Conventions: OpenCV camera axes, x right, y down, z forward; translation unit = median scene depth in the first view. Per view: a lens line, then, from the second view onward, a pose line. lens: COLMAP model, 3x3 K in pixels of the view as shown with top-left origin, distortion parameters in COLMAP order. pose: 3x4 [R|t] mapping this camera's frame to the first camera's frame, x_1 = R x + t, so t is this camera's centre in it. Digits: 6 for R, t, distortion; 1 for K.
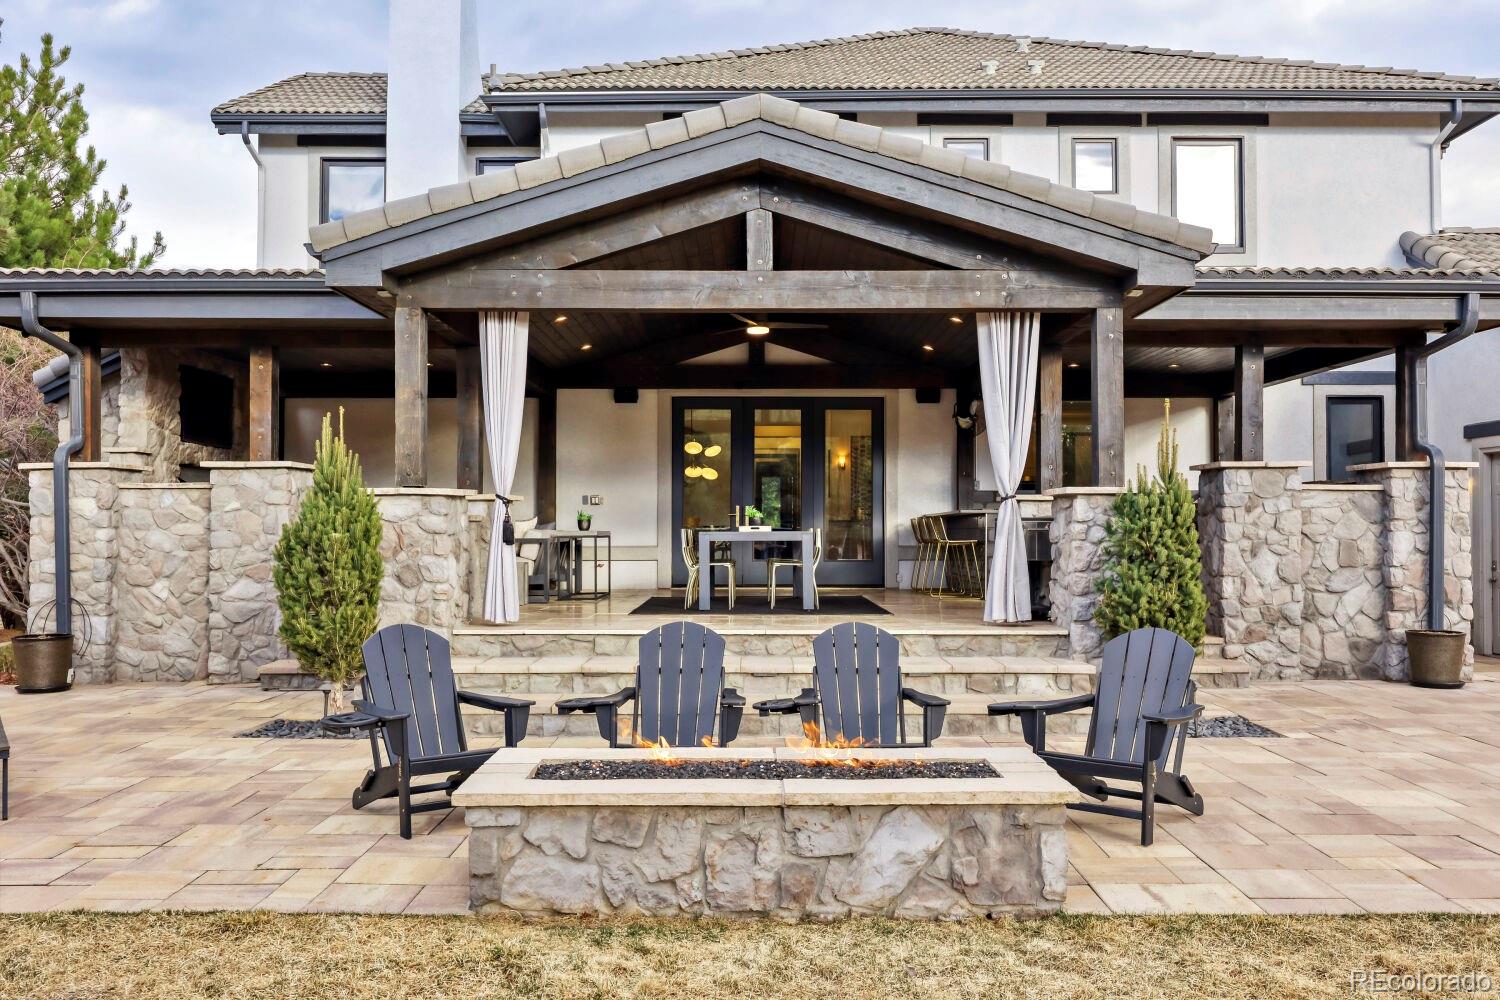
lens RADIAL K [[1266.1, 0, 750.0], [0, 1266.1, 500.0], [0, 0, 1]] dist [-0.003075, -0.003344]
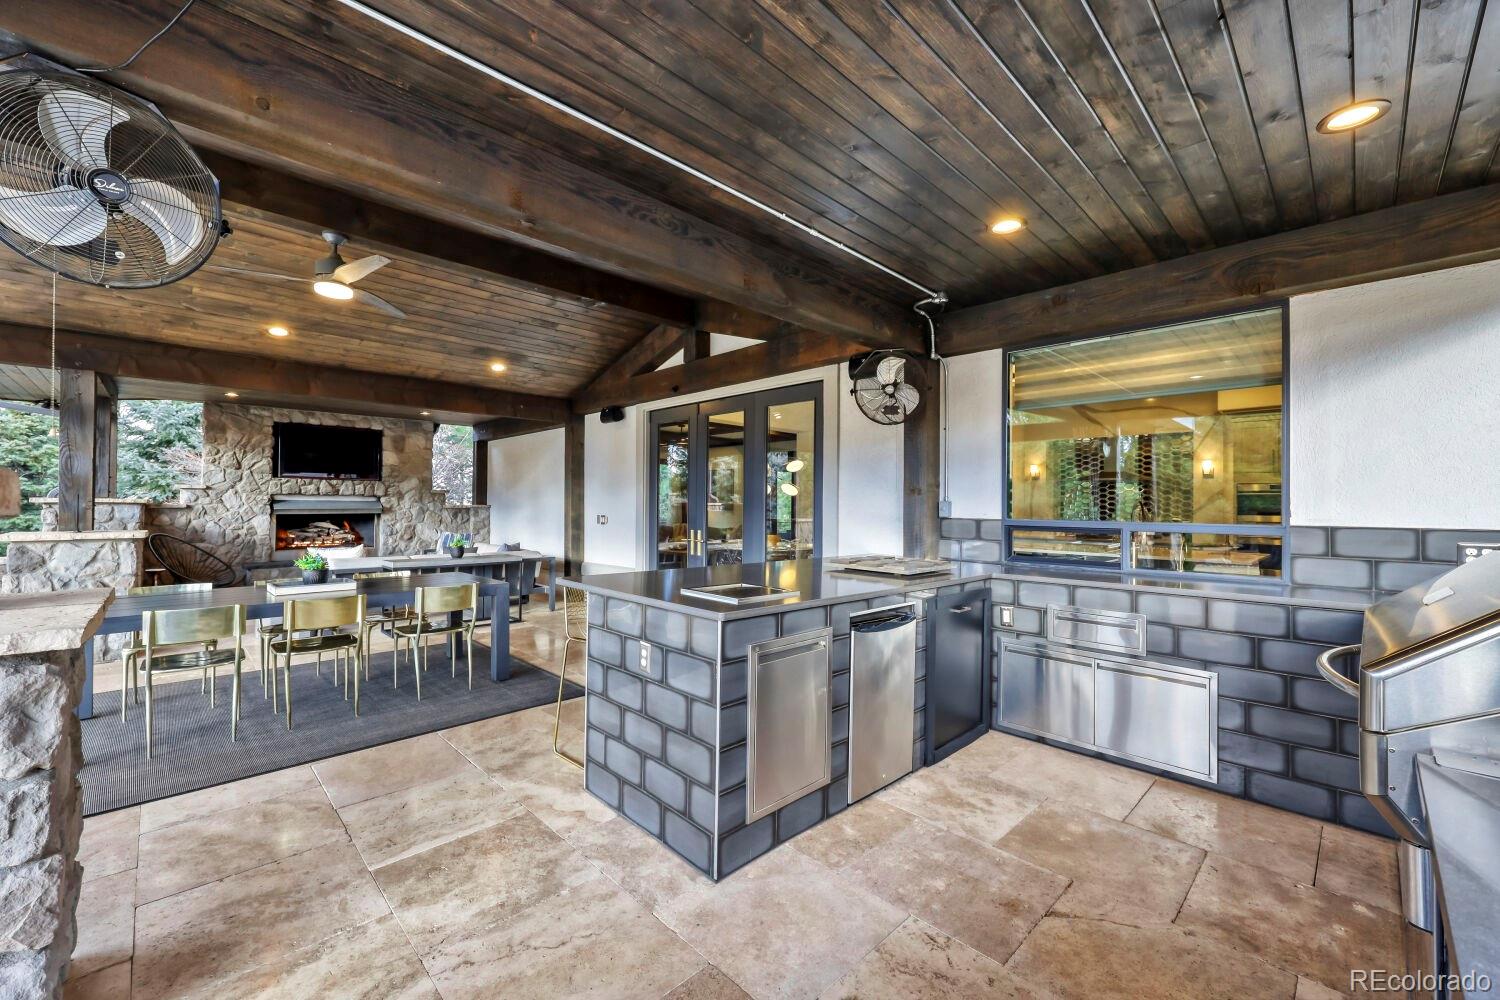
lens RADIAL K [[599.6, 0, 750.0], [0, 599.6, 500.0], [0, 0, 1]] dist [0.001566, 0.000132]
pose [[0.701989, 0.000576, -0.712188, 0.452257], [0.002612, 0.999991, 0.003383, -0.024818], [0.712183, -0.004235, 0.701981, 1.081237]]
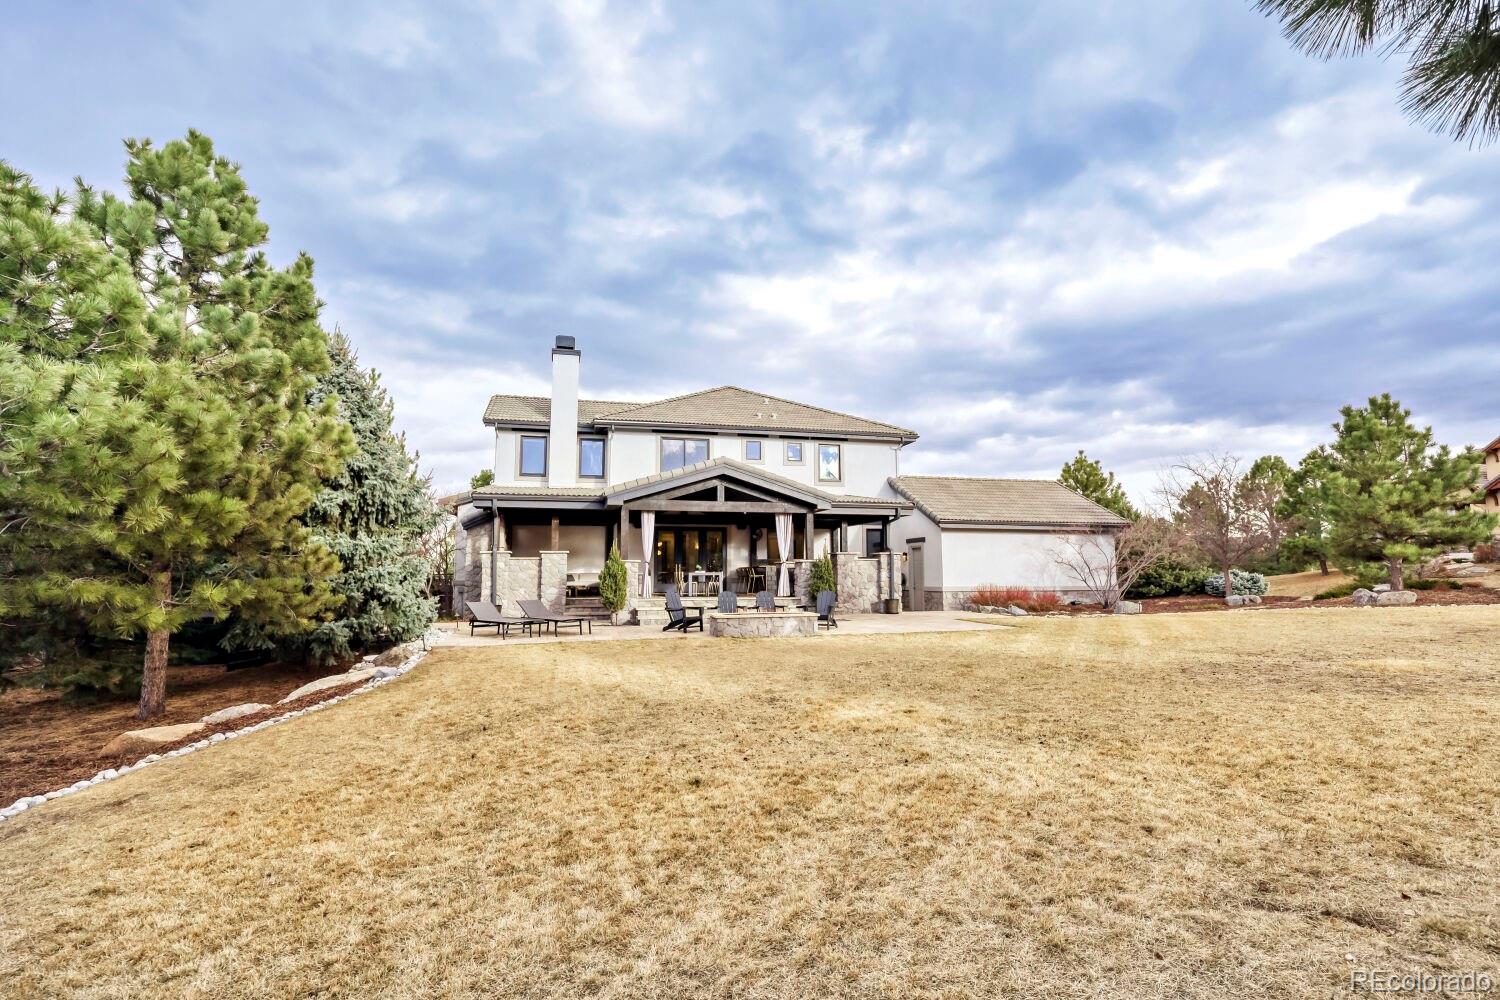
lens RADIAL K [[715.8, 0, 750.0], [0, 715.8, 500.0], [0, 0, 1]] dist [-0.000156, -0.000008]
pose [[0.968487, 0.022004, 0.248089, -0.369763], [-0.001086, 0.996453, -0.084142, -0.007284], [-0.249061, 0.081222, 0.965076, -0.903531]]
